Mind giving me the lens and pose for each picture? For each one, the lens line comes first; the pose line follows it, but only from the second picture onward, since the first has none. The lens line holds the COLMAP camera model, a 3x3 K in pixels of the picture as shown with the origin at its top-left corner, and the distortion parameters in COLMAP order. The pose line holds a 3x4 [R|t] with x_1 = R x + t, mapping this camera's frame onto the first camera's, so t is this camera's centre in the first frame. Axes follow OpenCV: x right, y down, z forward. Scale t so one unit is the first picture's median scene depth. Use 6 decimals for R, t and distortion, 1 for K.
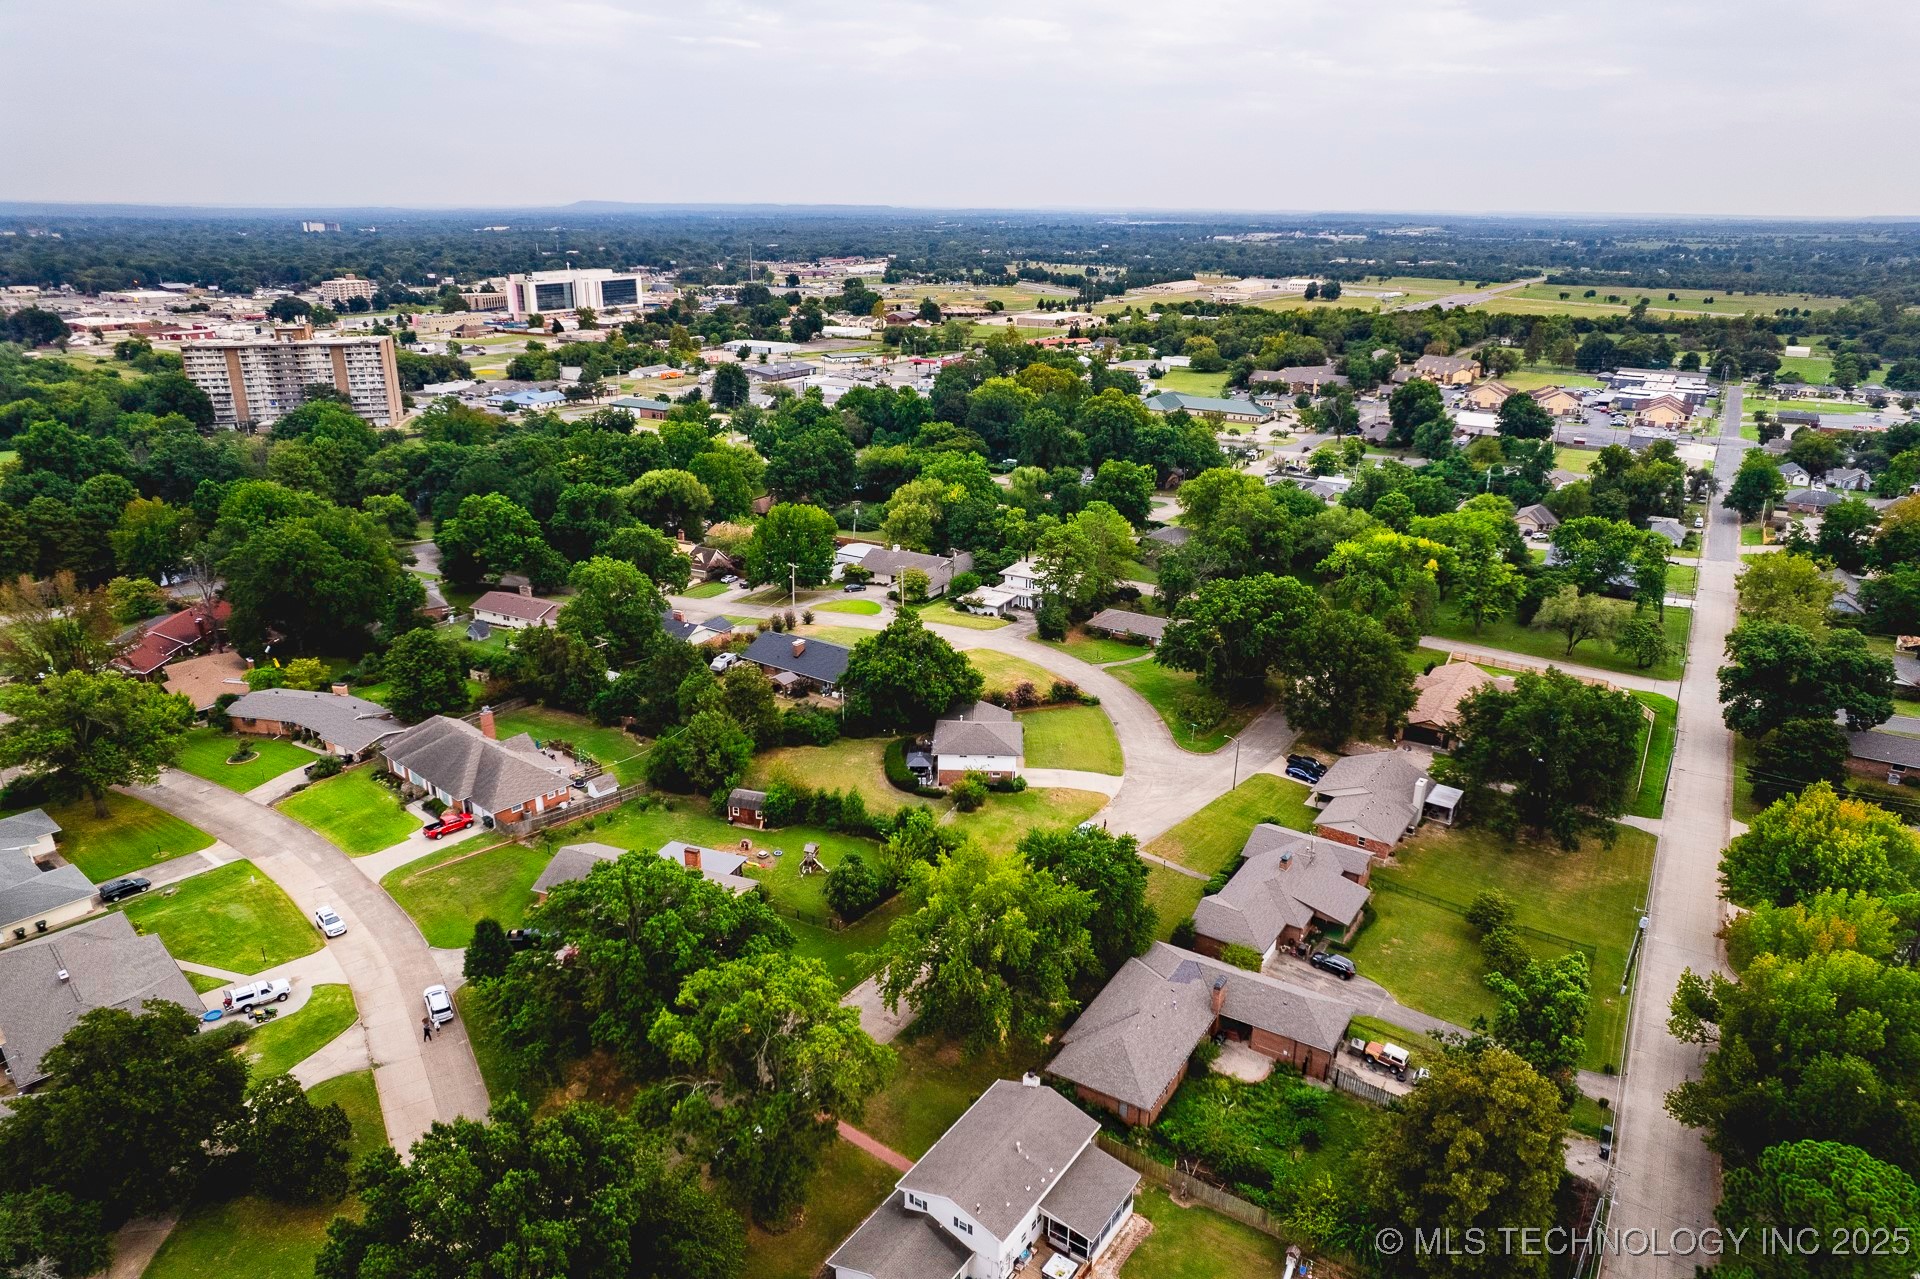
lens RADIAL K [[1196.8, 0, 960.0], [0, 1196.8, 639.5], [0, 0, 1]] dist [-0.002067, 0.000393]
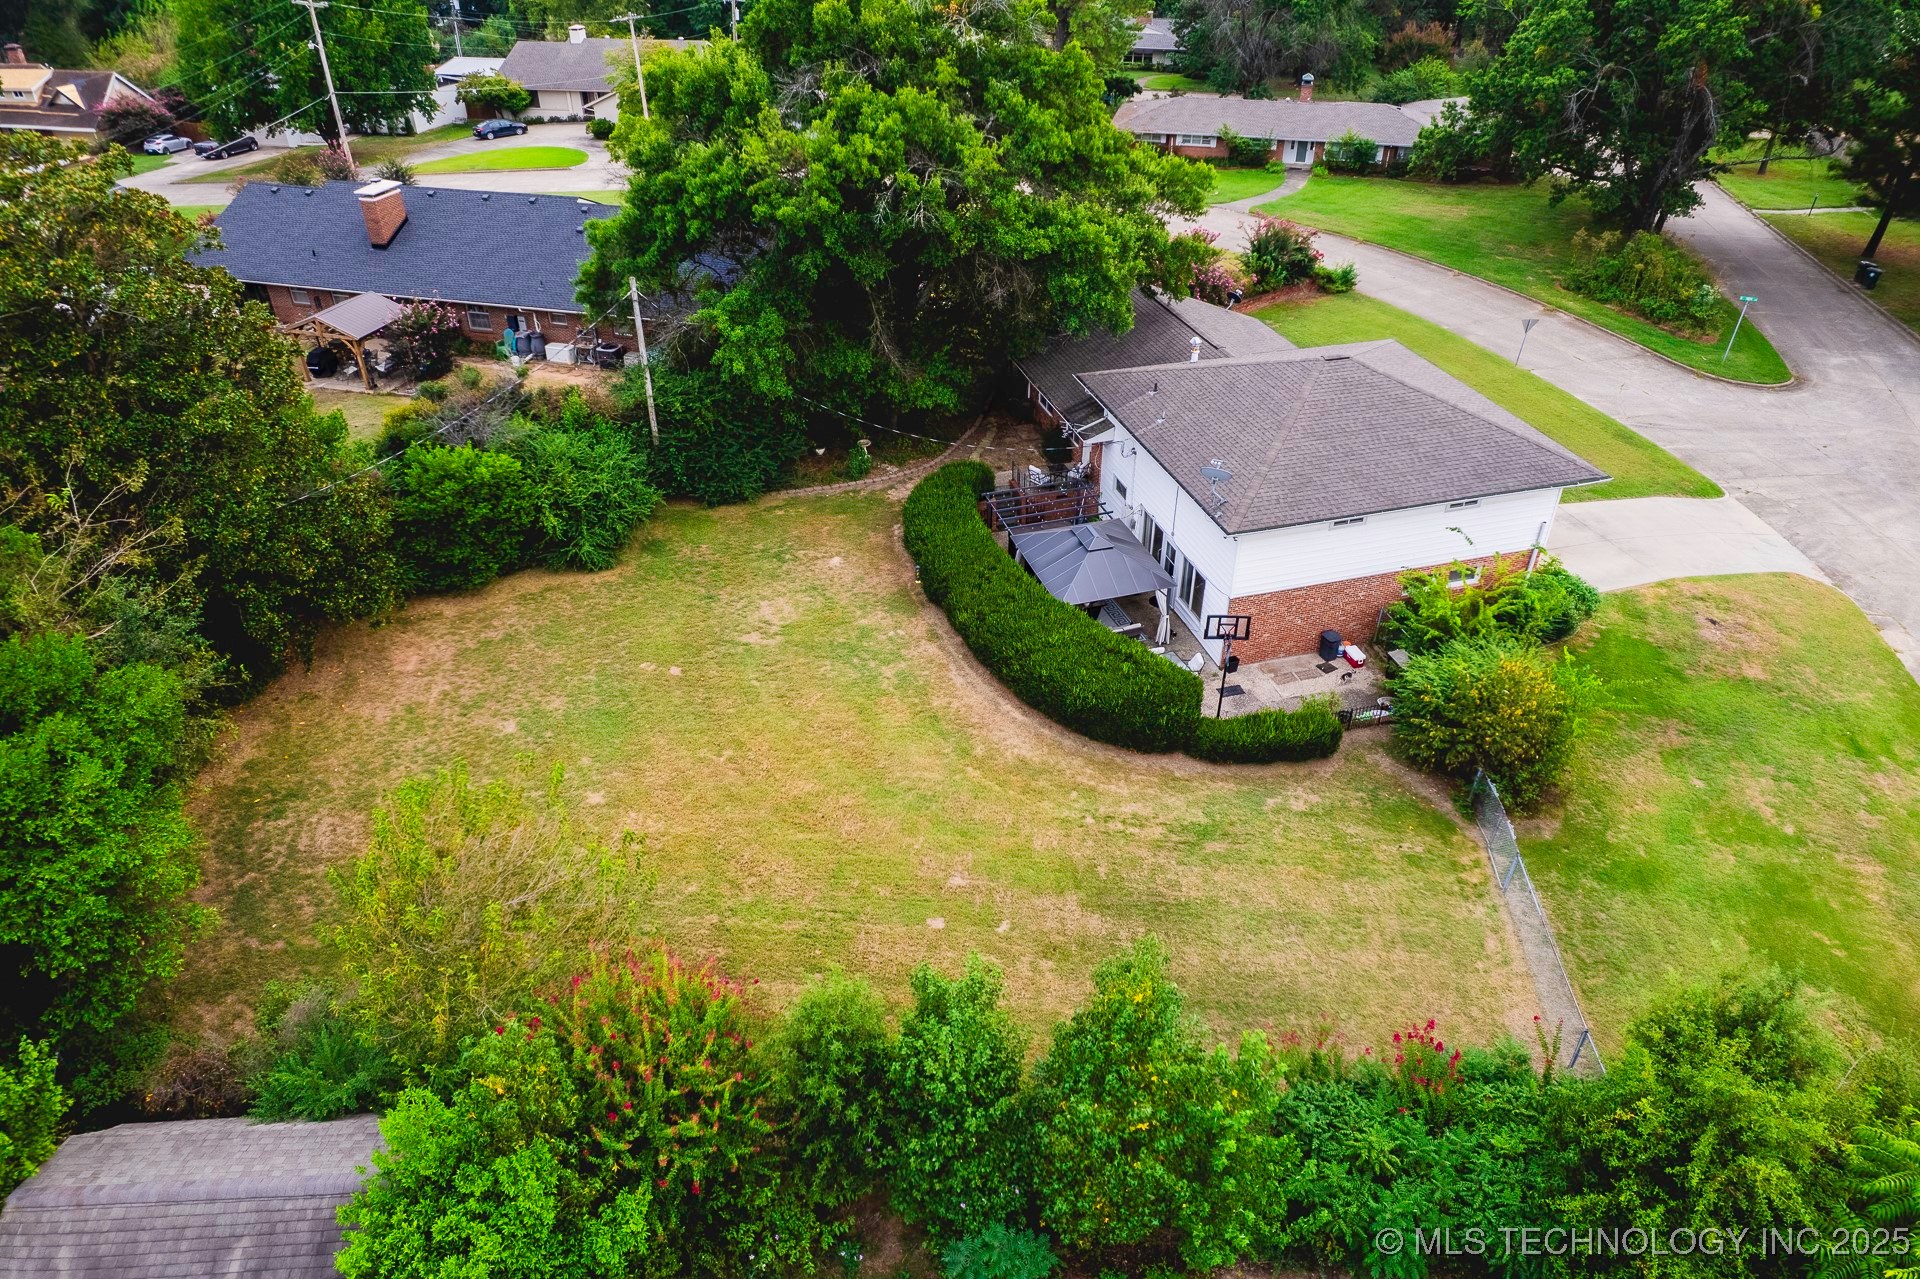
lens RADIAL K [[1196.8, 0, 960.0], [0, 1196.8, 639.5], [0, 0, 1]] dist [-0.002067, 0.000393]
pose [[0.949044, -0.189409, 0.251871, -0.099175], [0.120094, 0.956289, 0.266625, 0.046763], [-0.291363, -0.222791, 0.930307, 0.700730]]
